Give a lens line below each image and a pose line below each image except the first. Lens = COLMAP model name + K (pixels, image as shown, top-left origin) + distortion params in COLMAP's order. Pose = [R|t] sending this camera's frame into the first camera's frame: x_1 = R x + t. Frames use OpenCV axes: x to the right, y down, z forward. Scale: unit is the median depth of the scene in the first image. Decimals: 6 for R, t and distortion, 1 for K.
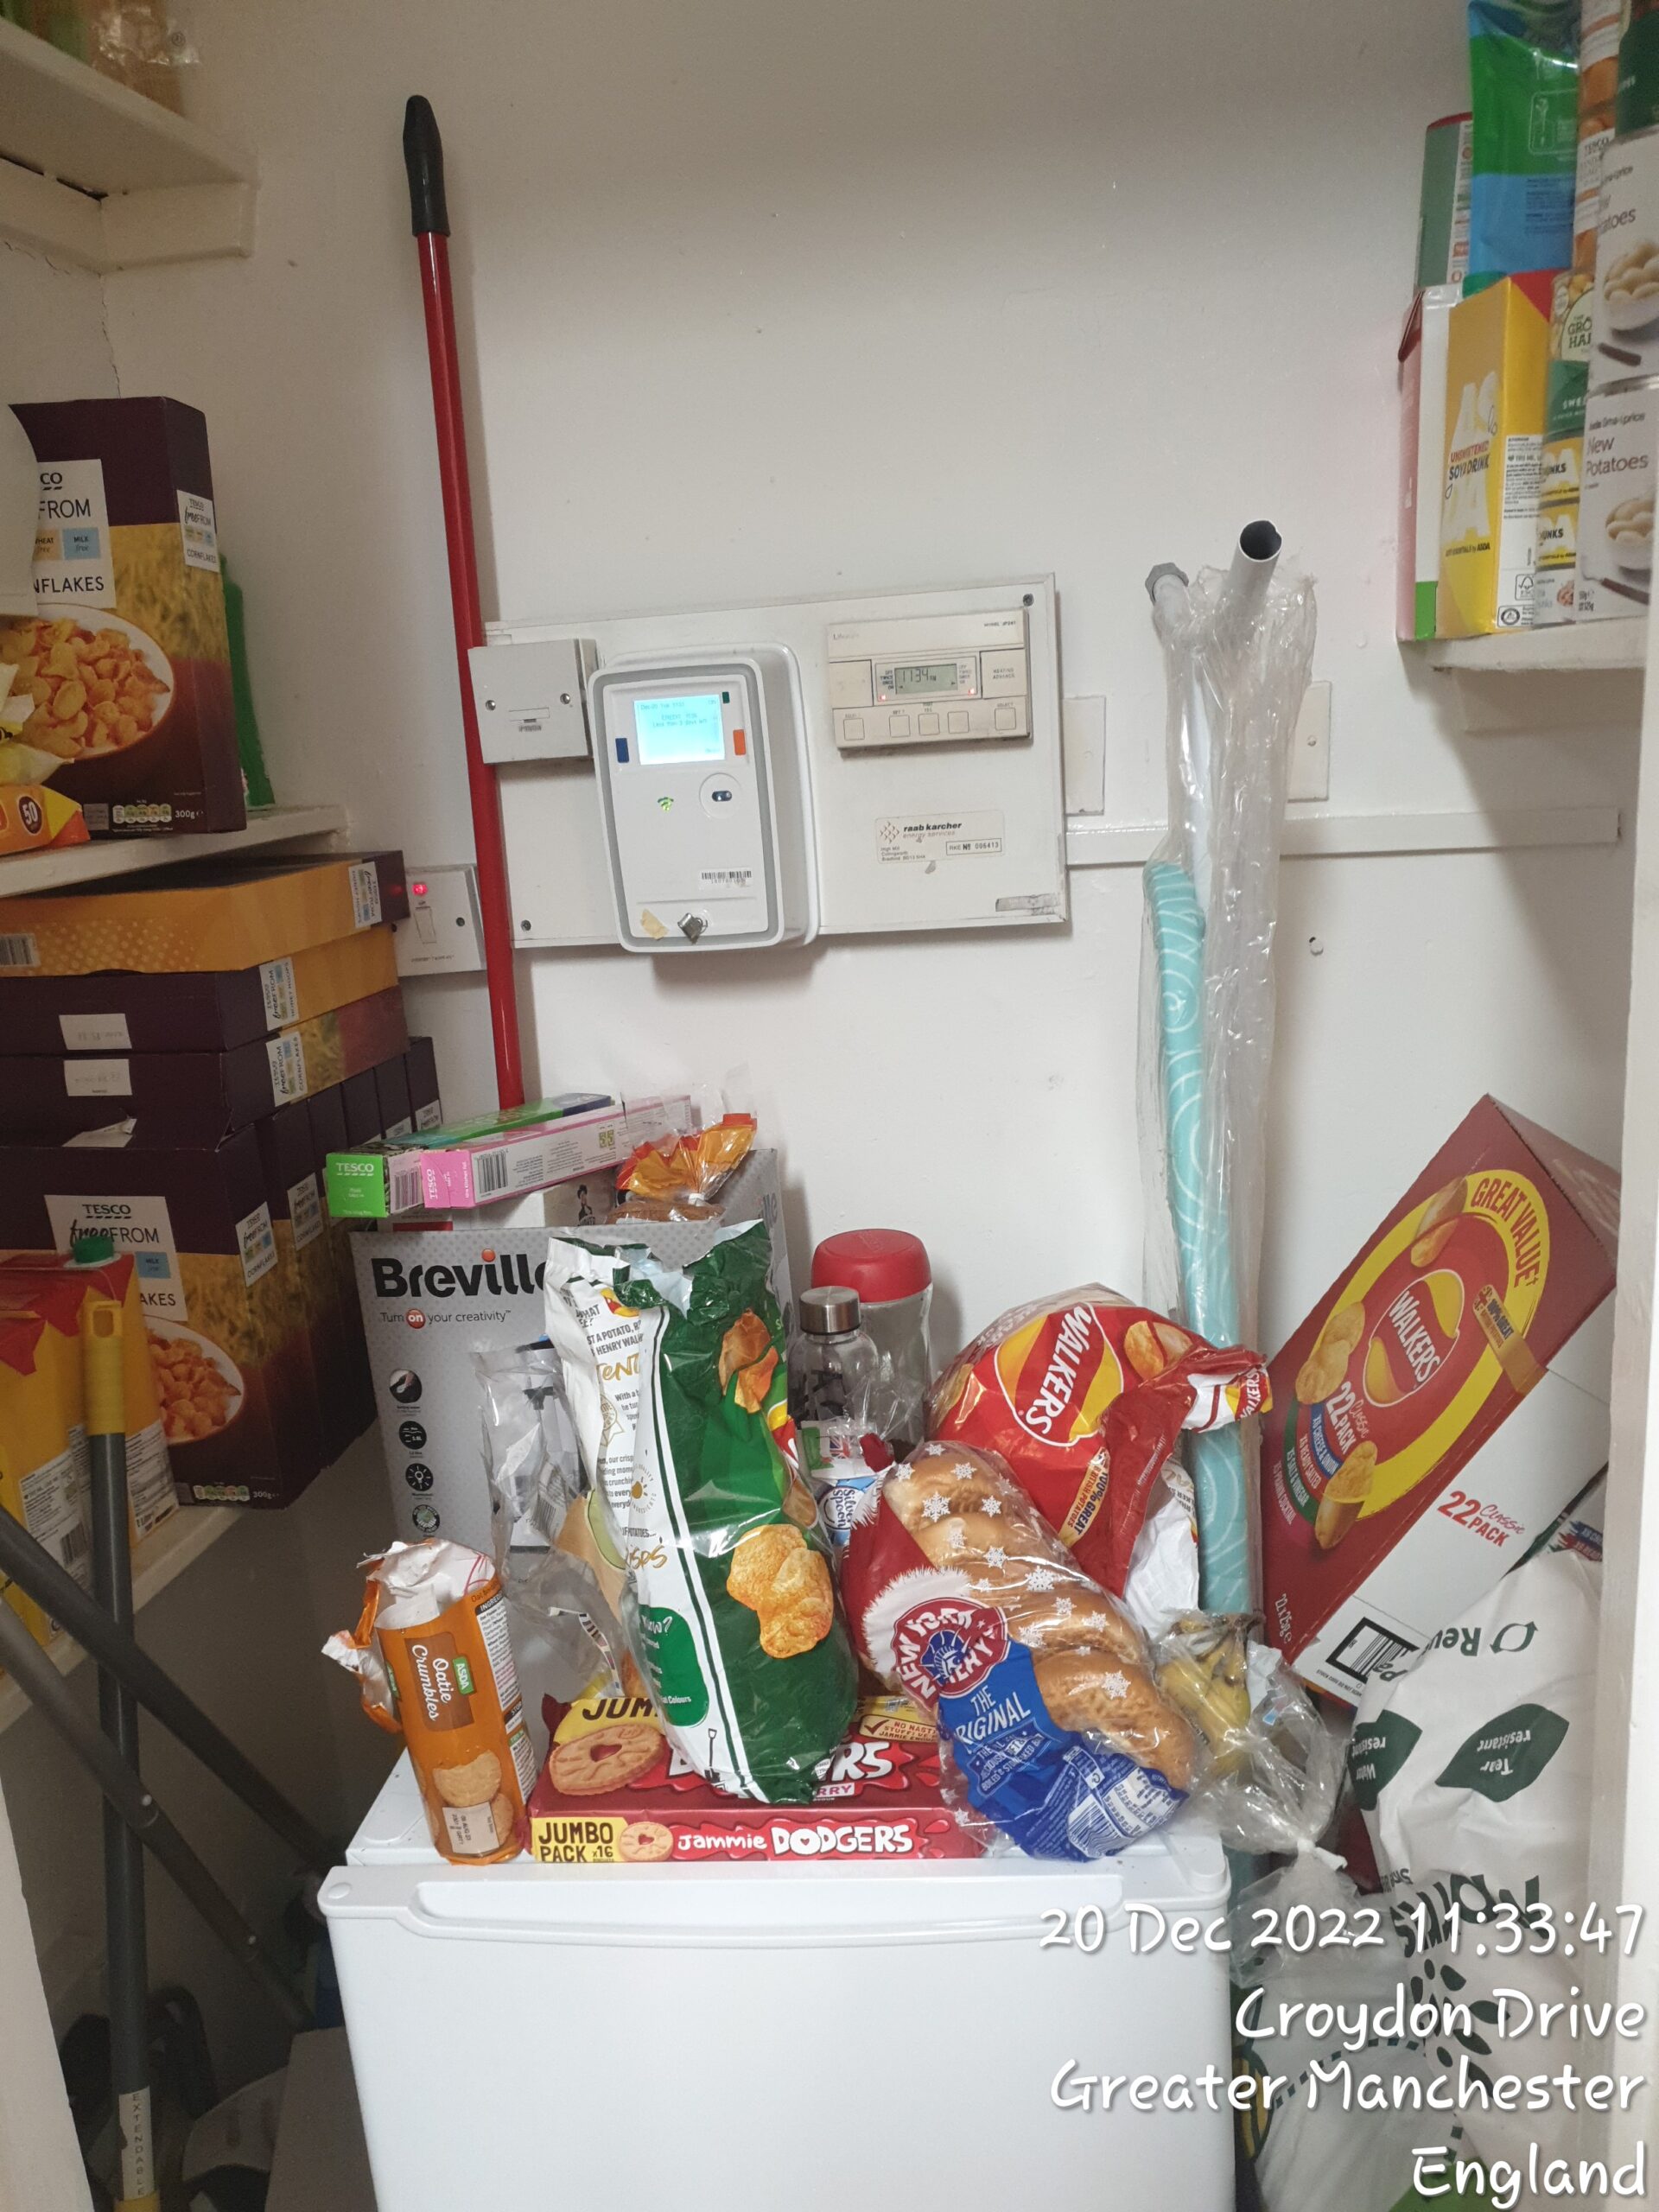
lens RADIAL K [[1731.3, 0, 870.7], [0, 1731.3, 1104.6], [0, 0, 1]] dist [0.000598, 0.015254]
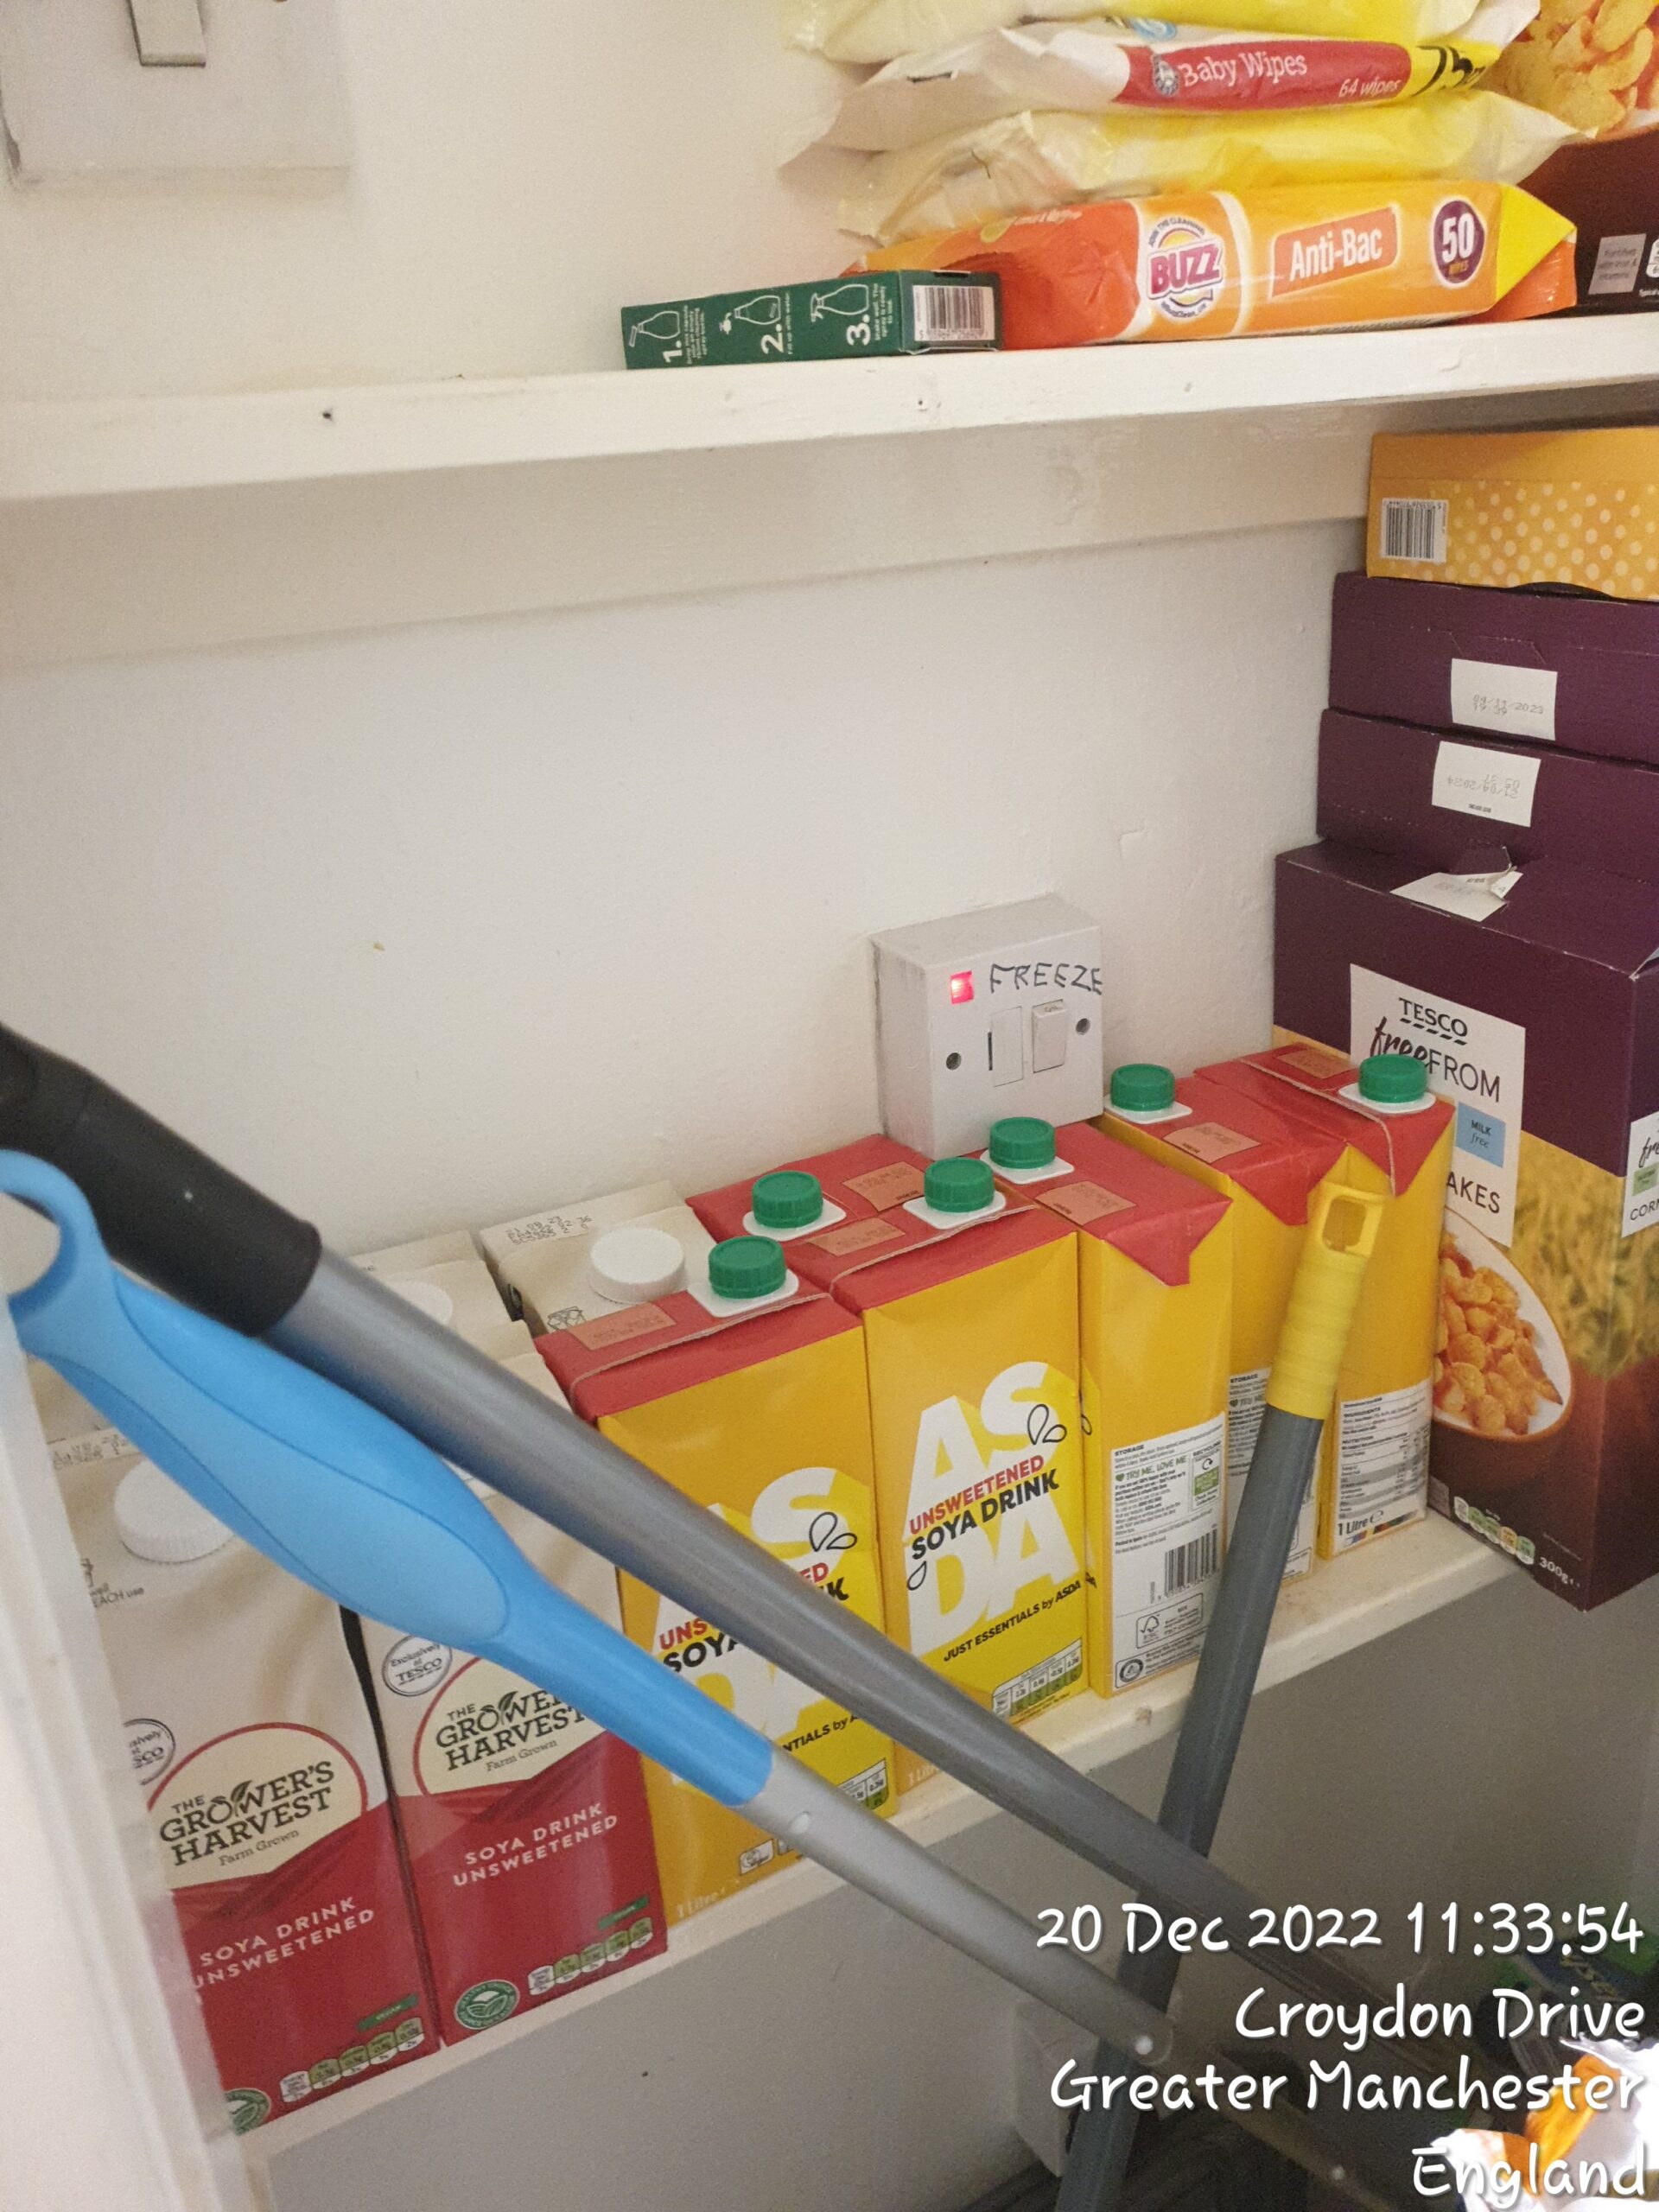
lens RADIAL K [[1731.3, 0, 870.7], [0, 1731.3, 1104.6], [0, 0, 1]] dist [0.000598, 0.015254]
pose [[0.617763, 0.323330, -0.716817, -0.138546], [-0.176828, 0.945331, 0.274011, -0.035563], [0.766225, -0.042521, 0.641164, 0.493537]]
